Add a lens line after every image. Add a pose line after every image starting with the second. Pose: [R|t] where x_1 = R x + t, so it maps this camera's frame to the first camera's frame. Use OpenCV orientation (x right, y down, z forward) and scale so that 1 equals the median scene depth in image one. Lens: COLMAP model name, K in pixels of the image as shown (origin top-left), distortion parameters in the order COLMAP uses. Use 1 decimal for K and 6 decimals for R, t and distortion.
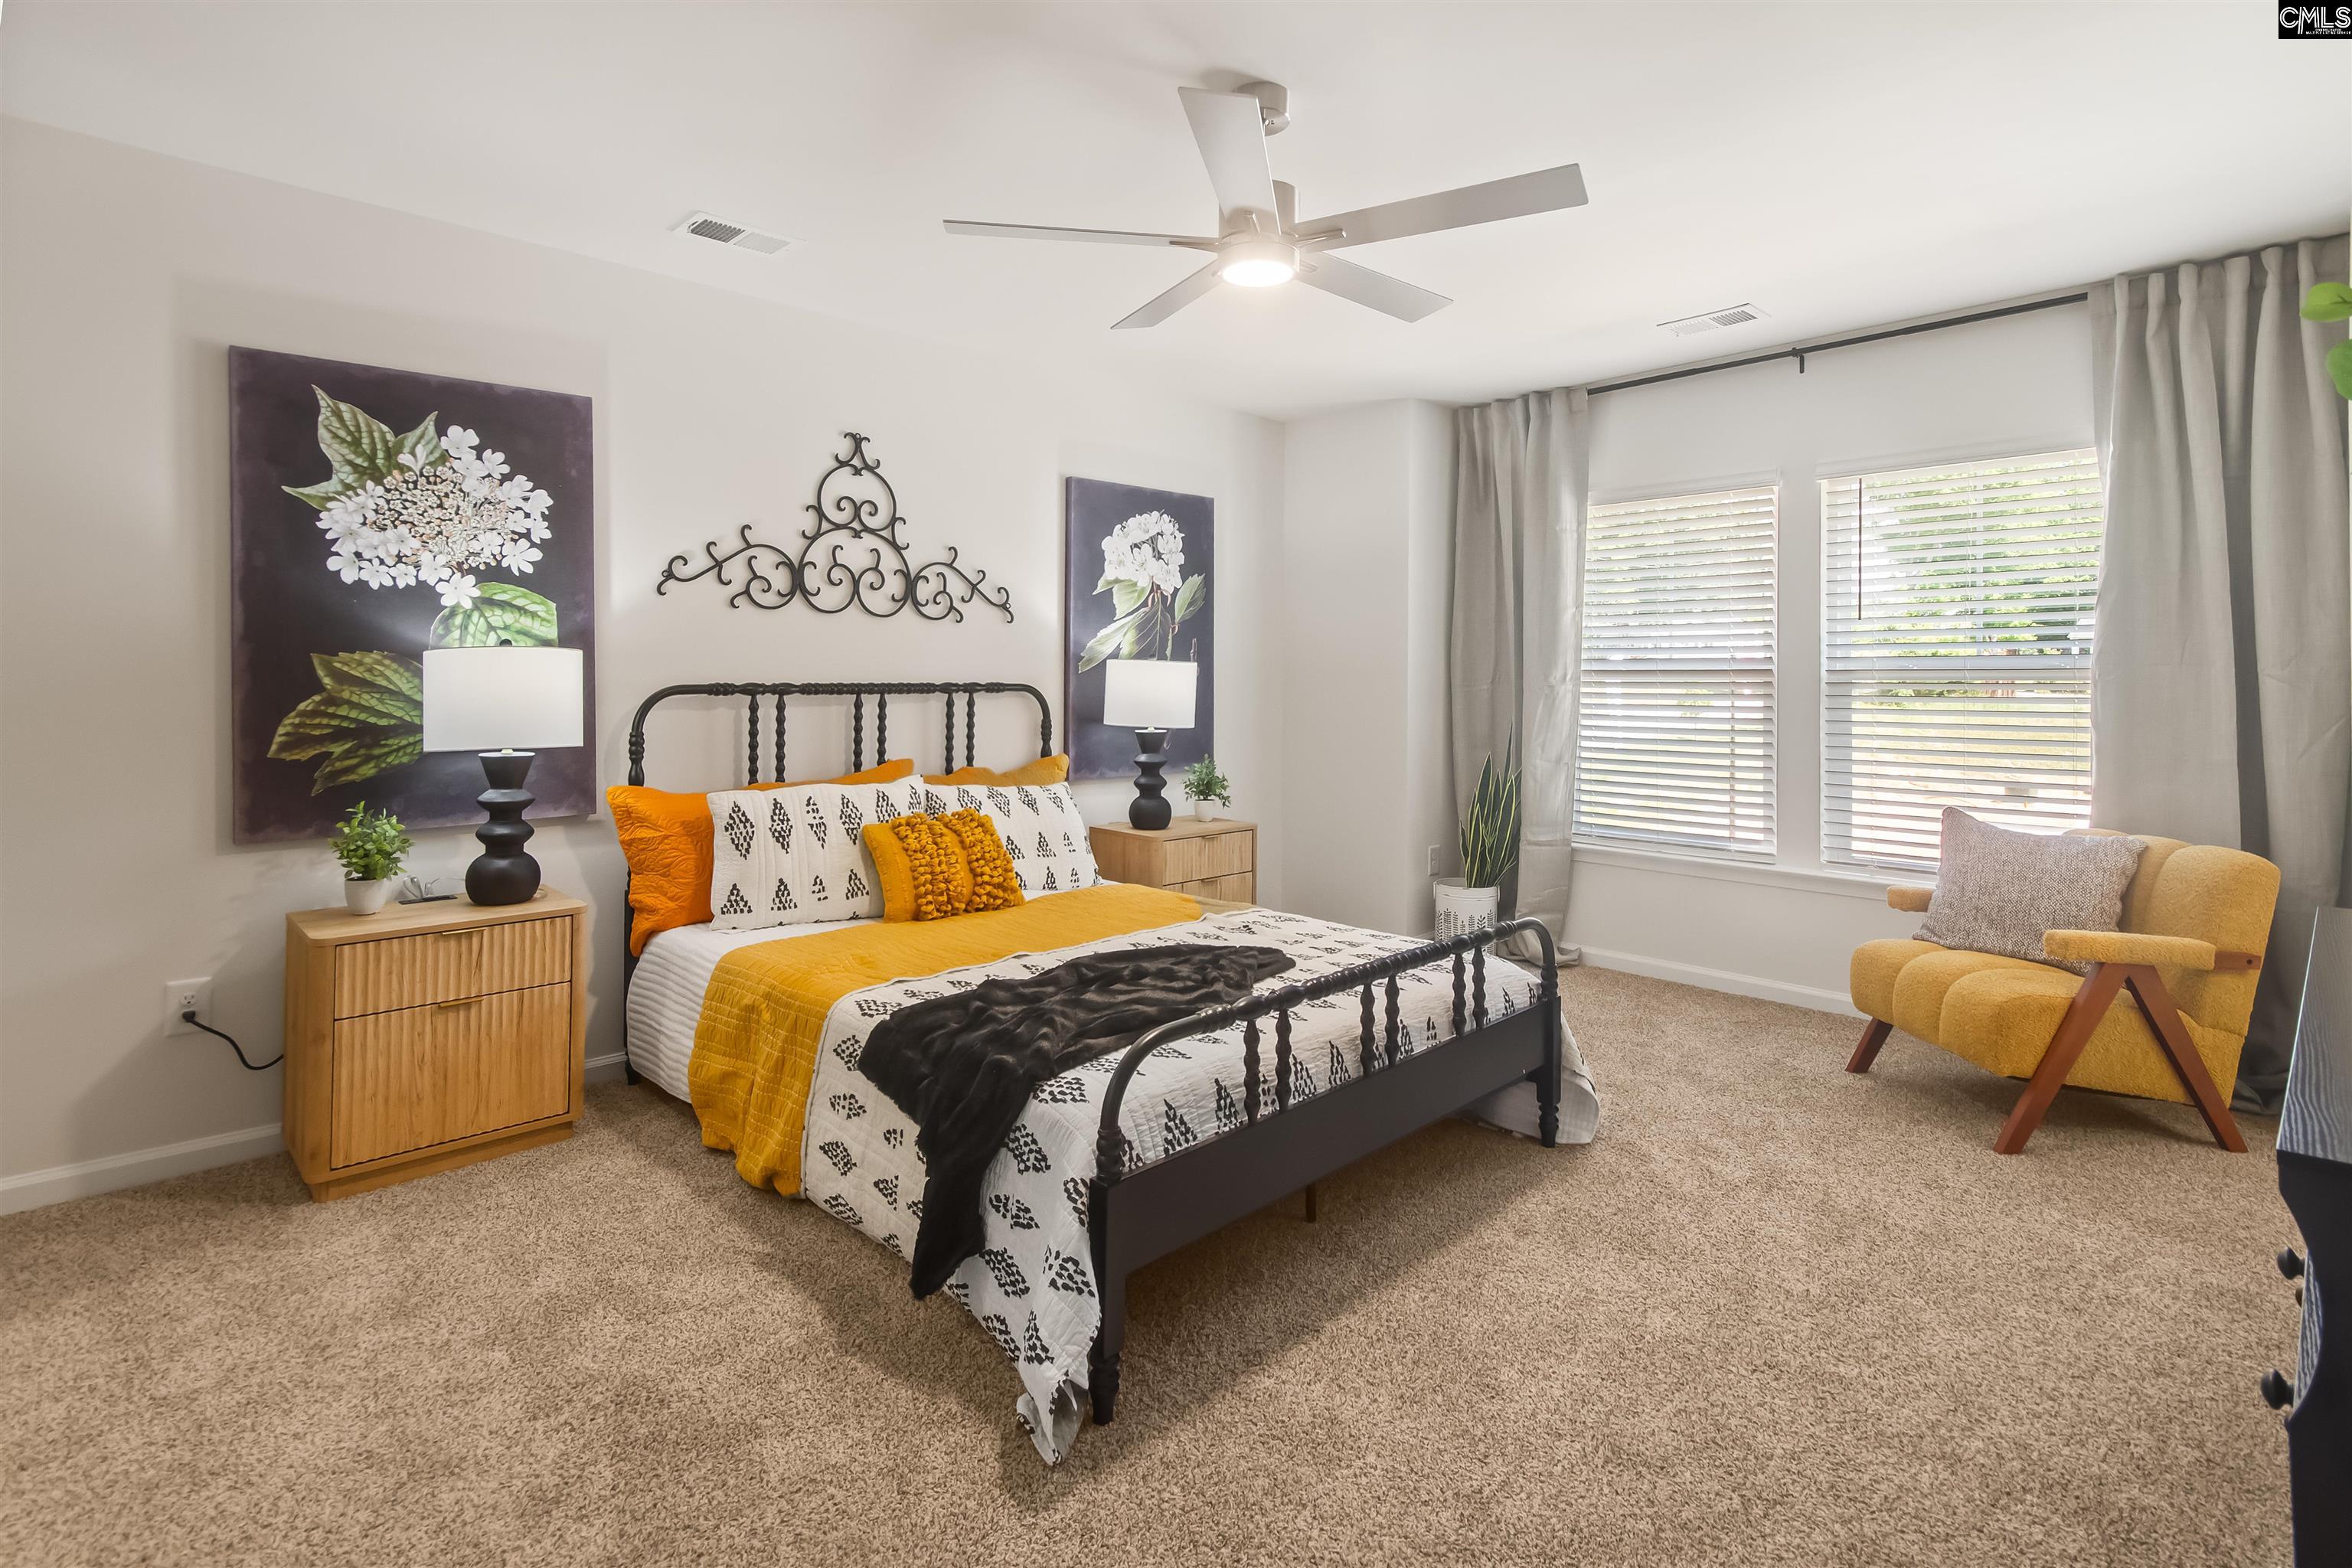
lens RADIAL K [[1149.4, 0, 1175.6], [0, 1149.4, 675.0], [0, 0, 1]] dist [0.001809, 0.000218]
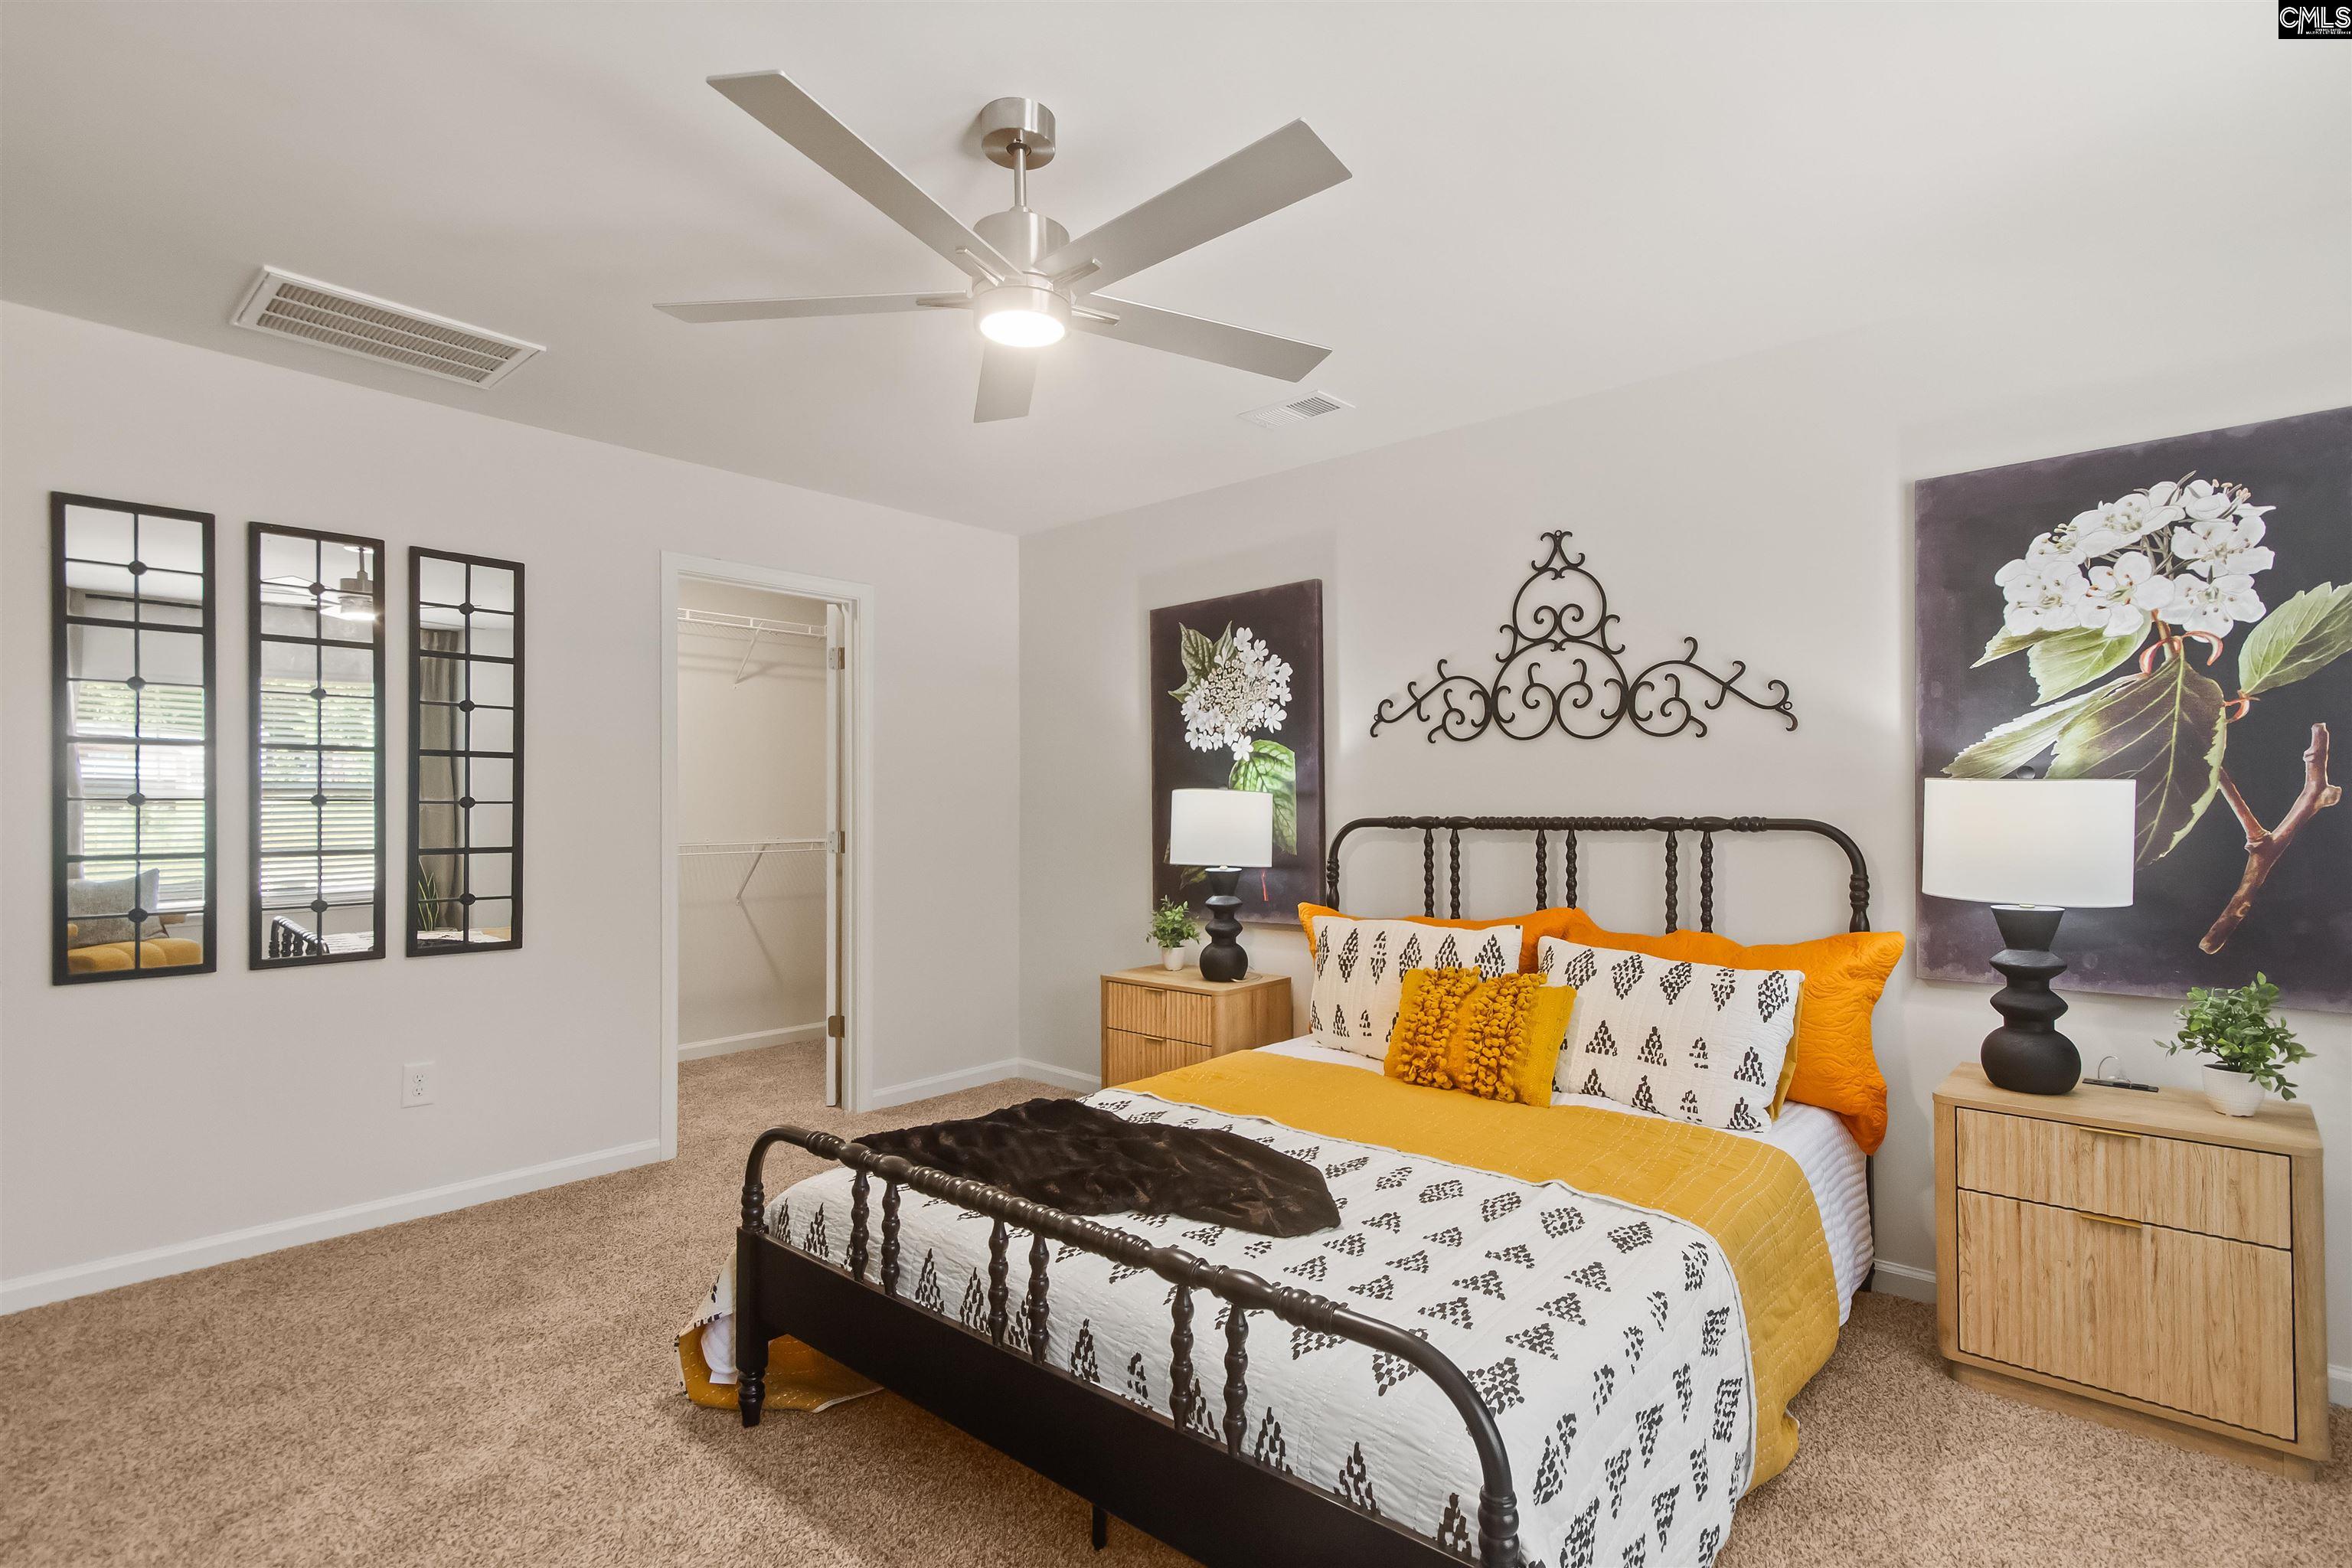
lens RADIAL K [[1137.3, 0, 1187.0], [0, 1137.3, 806.7], [0, 0, 1]] dist [0.002140, 0.000606]
pose [[0.073285, -0.007886, -0.997280, 0.576422], [0.003409, 0.999965, -0.007656, 0.004672], [0.997305, -0.002838, 0.073309, 0.675853]]
